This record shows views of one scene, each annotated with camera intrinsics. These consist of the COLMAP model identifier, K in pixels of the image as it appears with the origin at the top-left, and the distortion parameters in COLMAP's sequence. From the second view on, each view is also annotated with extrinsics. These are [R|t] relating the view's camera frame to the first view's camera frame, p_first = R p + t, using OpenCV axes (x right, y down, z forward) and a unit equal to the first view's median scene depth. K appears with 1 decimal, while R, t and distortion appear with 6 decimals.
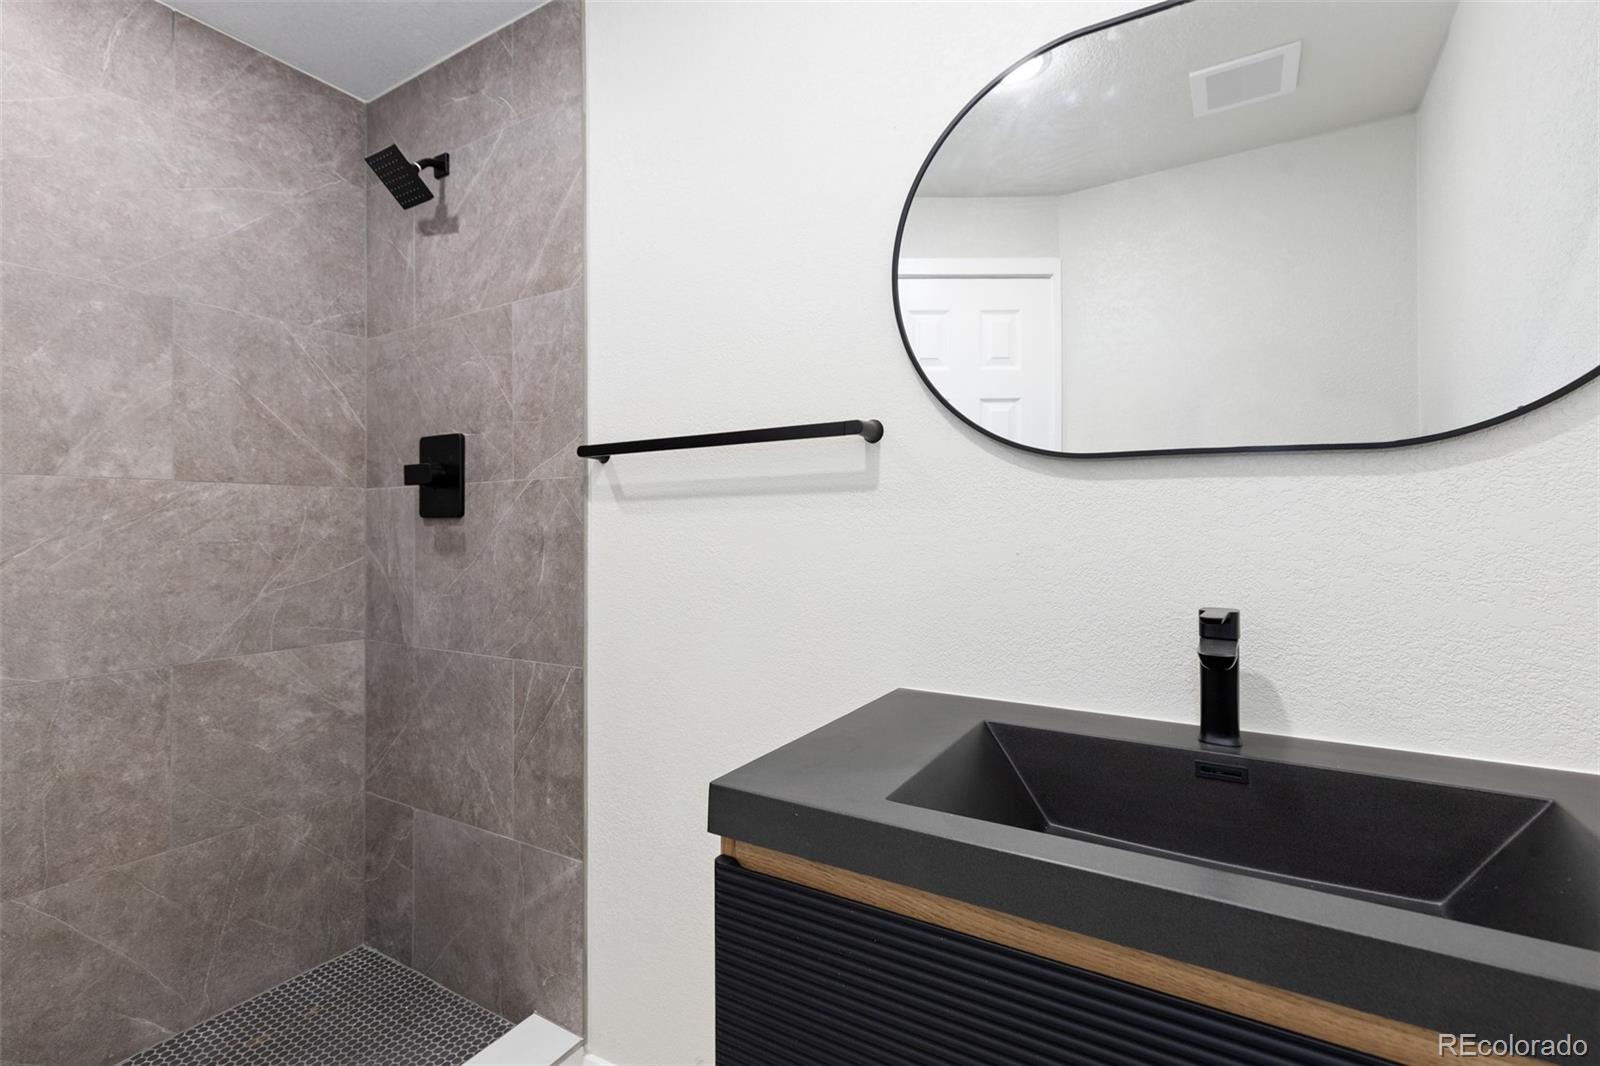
lens RADIAL K [[724.0, 0, 828.5], [0, 724.0, 527.3], [0, 0, 1]] dist [0.007045, -0.001158]
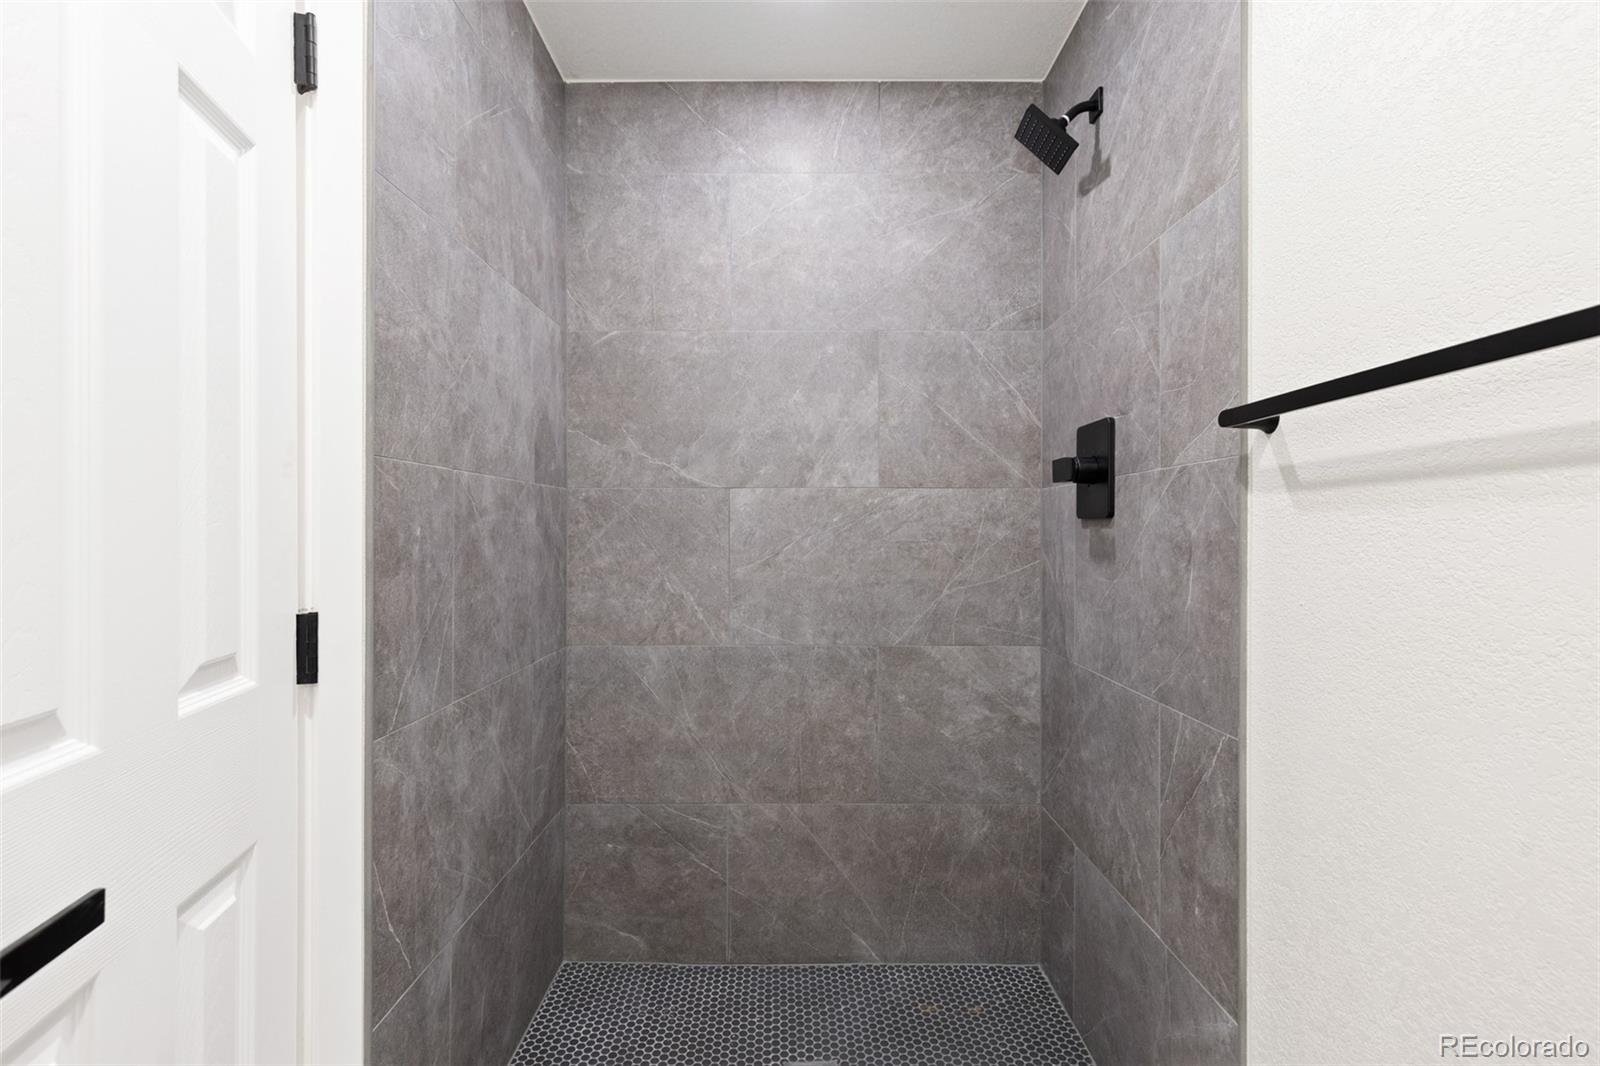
lens RADIAL K [[724.0, 0, 828.5], [0, 724.0, 527.3], [0, 0, 1]] dist [0.007045, -0.001158]
pose [[0.477015, 0.005772, -0.878876, 0.072794], [-0.007522, 0.999969, 0.002485, -0.002930], [0.878863, 0.005426, 0.477043, 0.338123]]
